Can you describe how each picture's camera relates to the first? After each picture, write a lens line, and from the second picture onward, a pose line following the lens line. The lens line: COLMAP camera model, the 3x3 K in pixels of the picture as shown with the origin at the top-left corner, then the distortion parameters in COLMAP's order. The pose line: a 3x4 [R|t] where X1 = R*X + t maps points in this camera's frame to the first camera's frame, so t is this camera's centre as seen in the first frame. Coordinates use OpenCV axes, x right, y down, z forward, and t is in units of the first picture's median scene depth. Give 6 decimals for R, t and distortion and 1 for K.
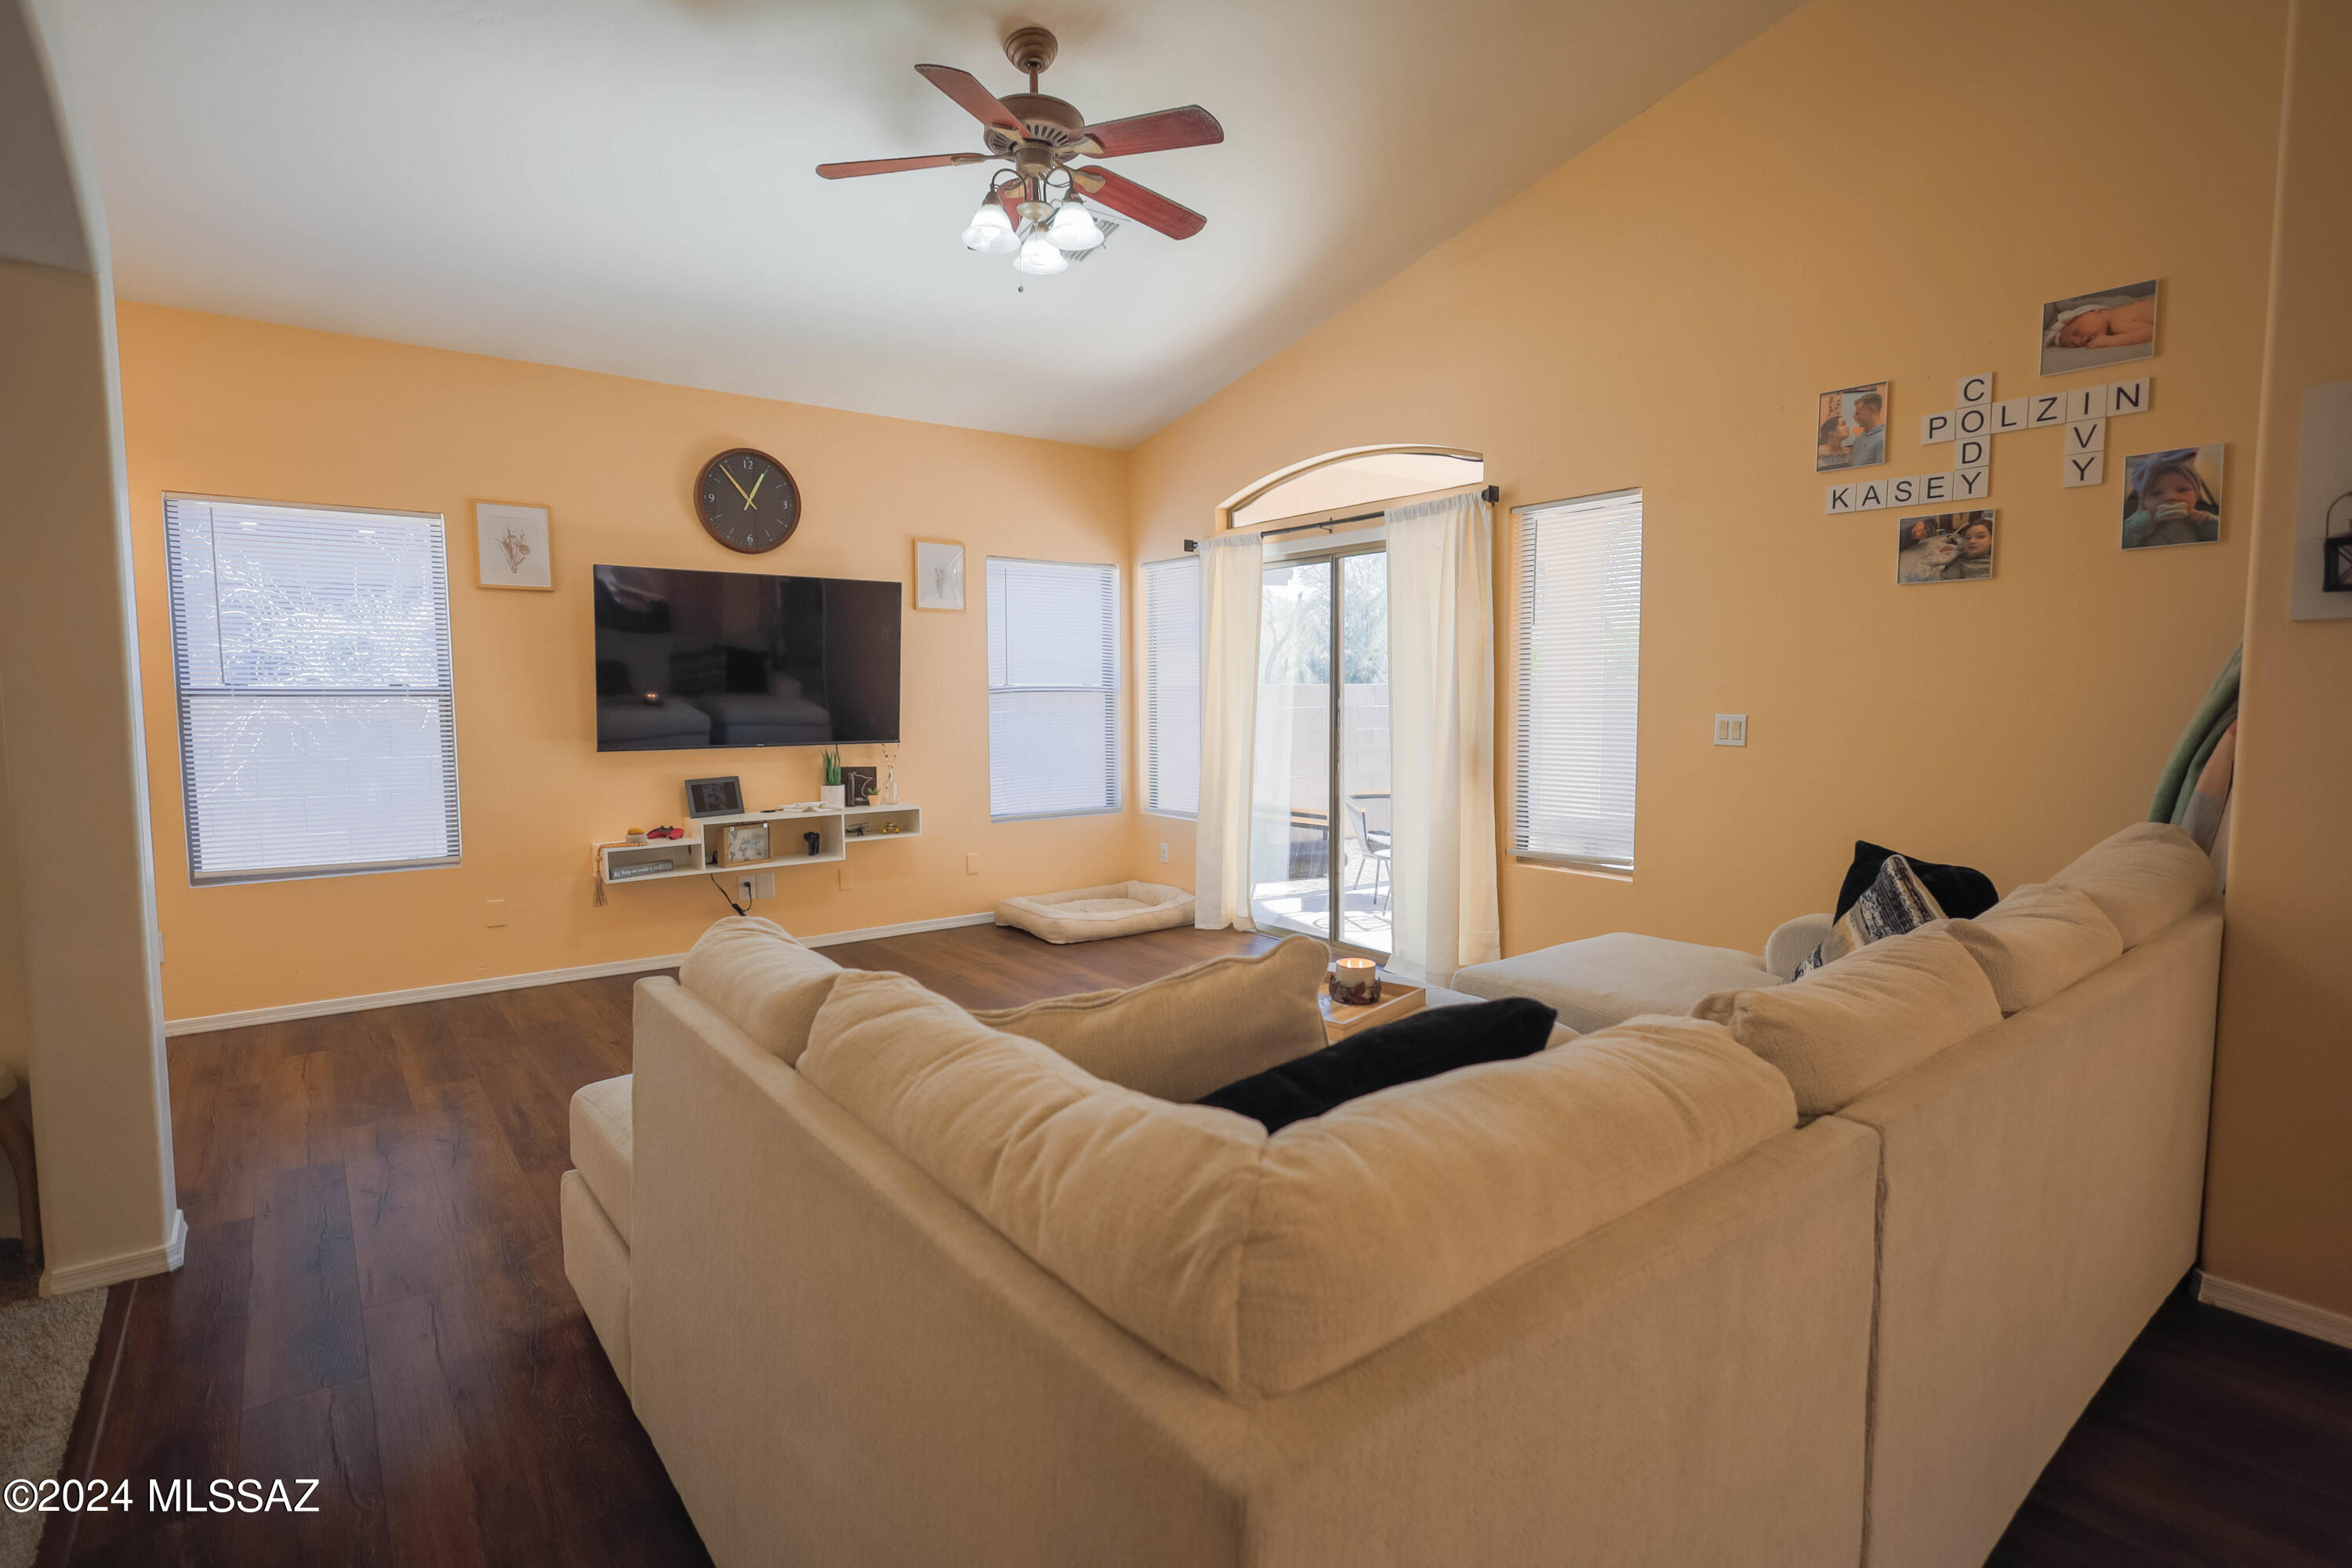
lens RADIAL K [[1160.6, 0, 1169.6], [0, 1160.6, 782.9], [0, 0, 1]] dist [-0.000156, -0.000914]
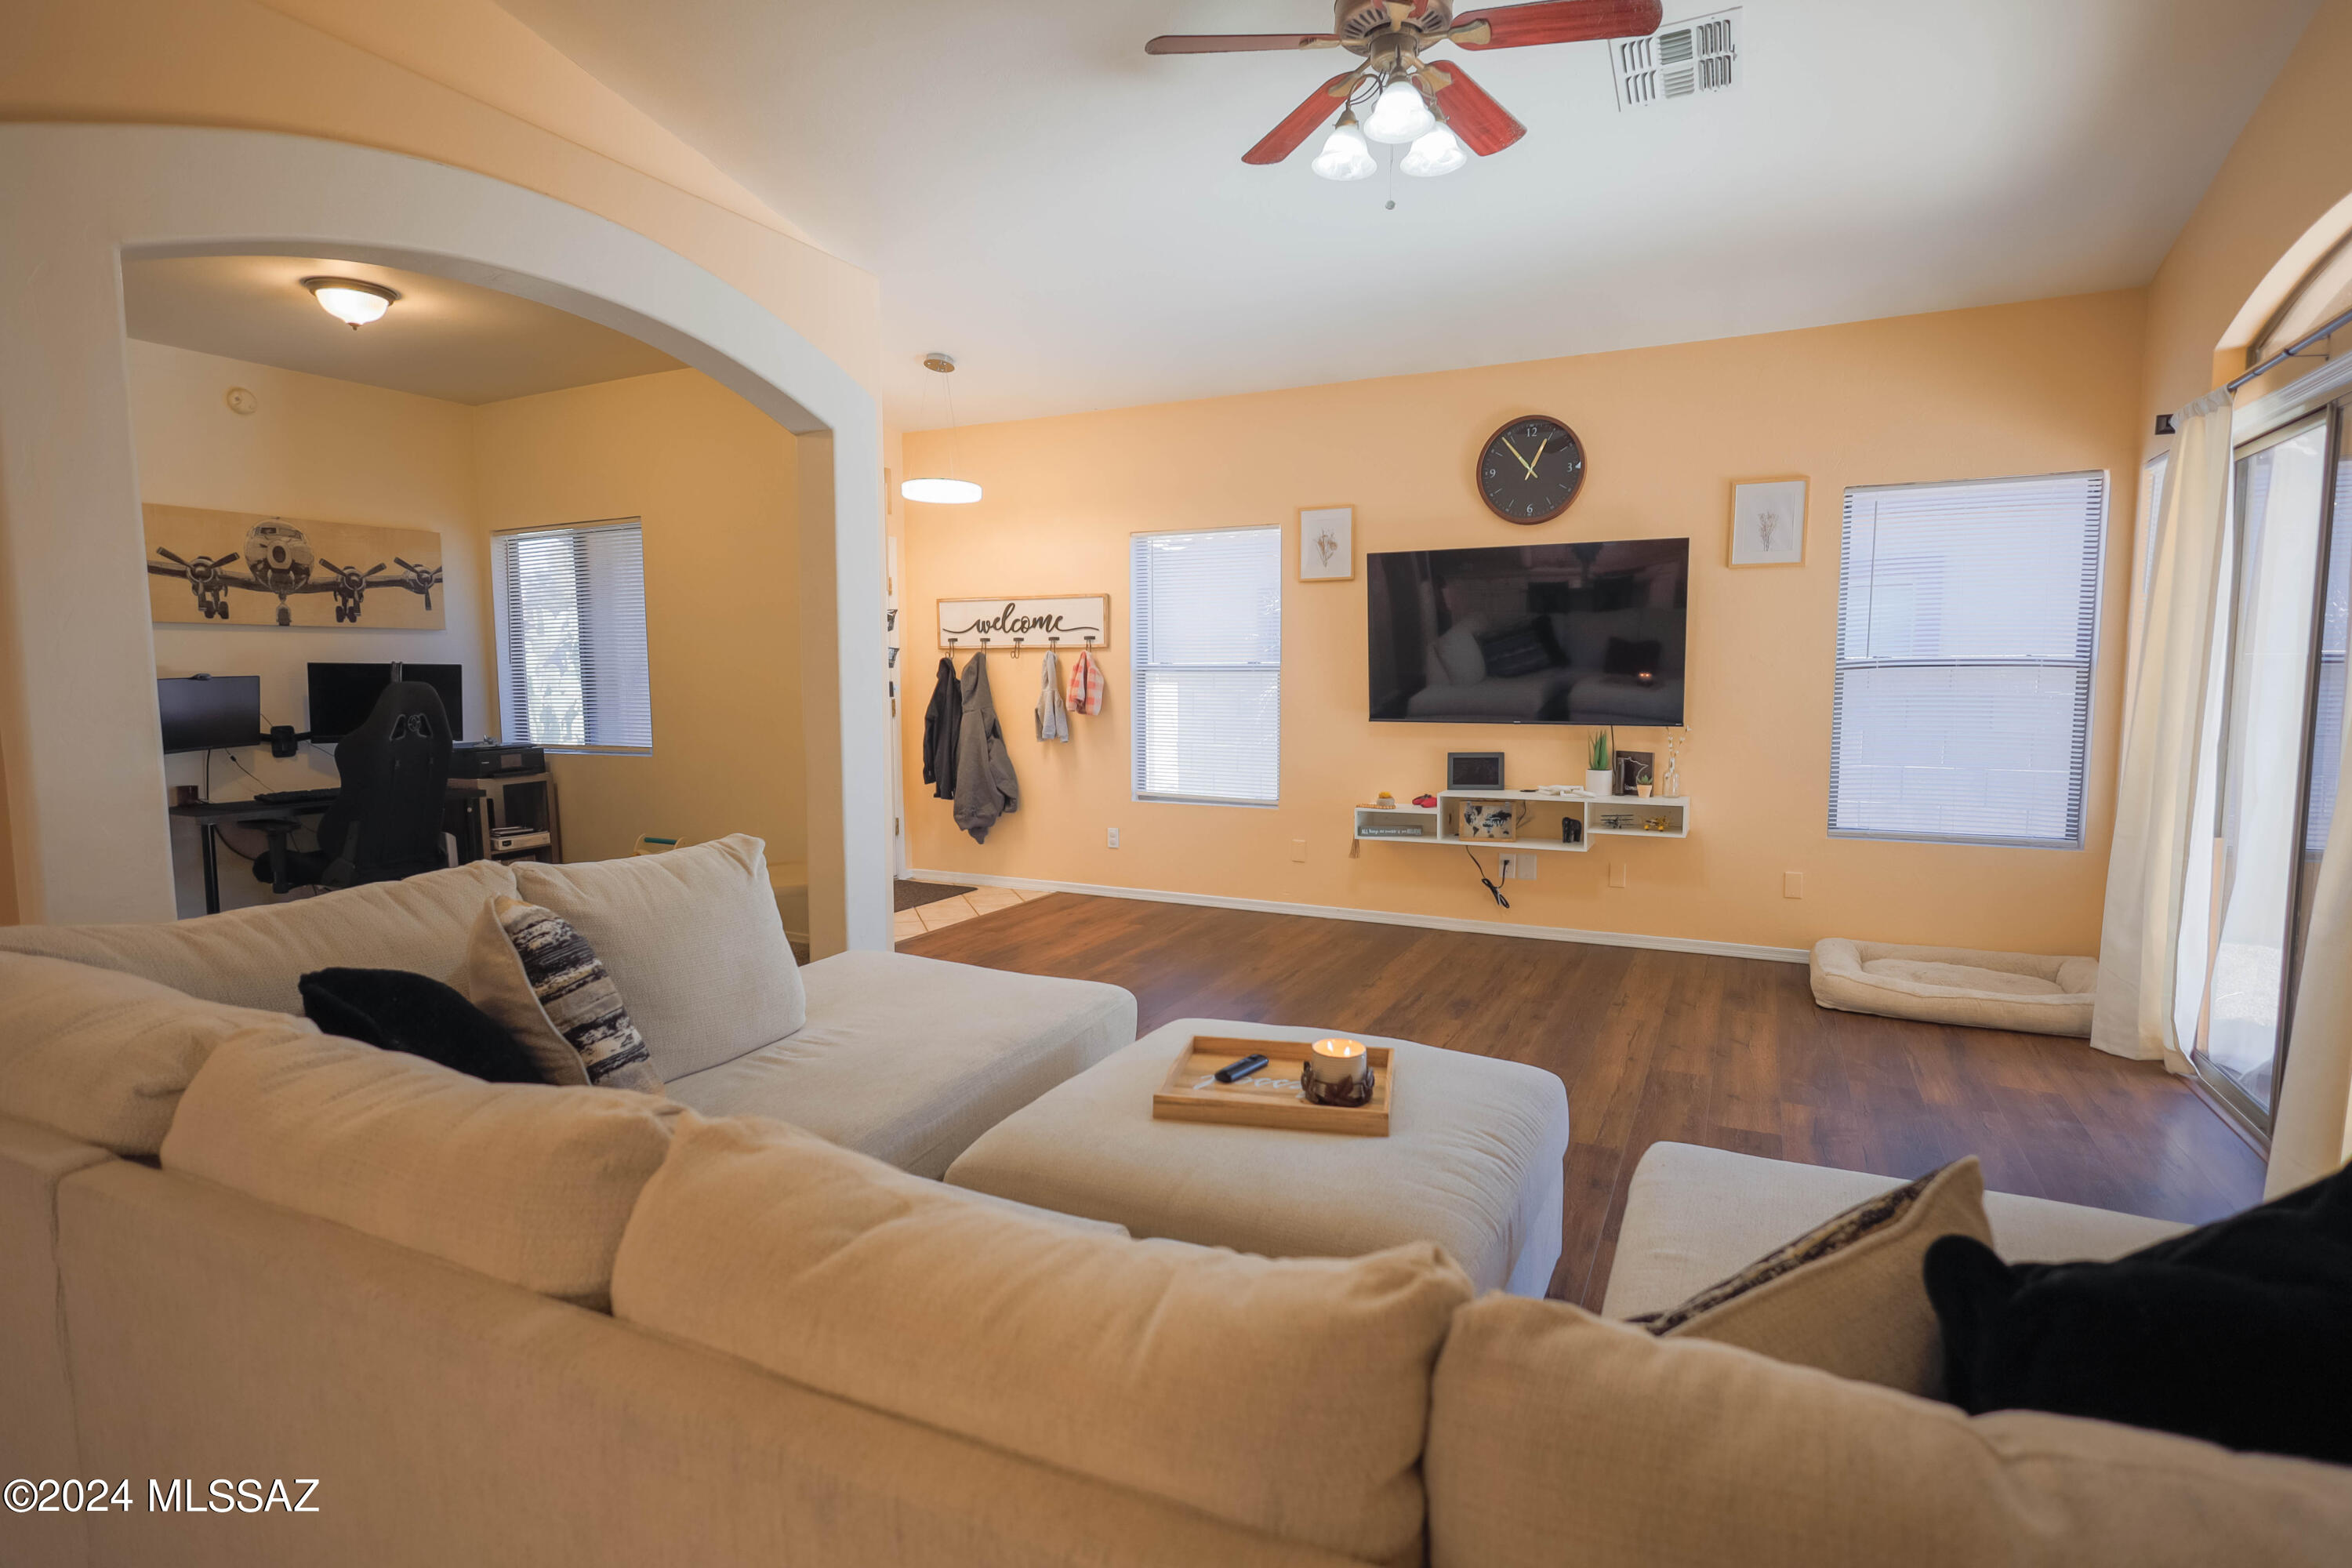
lens RADIAL K [[1160.6, 0, 1169.6], [0, 1160.6, 782.9], [0, 0, 1]] dist [-0.000156, -0.000914]
pose [[0.438206, 0.089403, -0.894417, 0.386934], [-0.067704, 0.995498, 0.066336, -0.025920], [0.896321, 0.031487, 0.442286, 0.300767]]
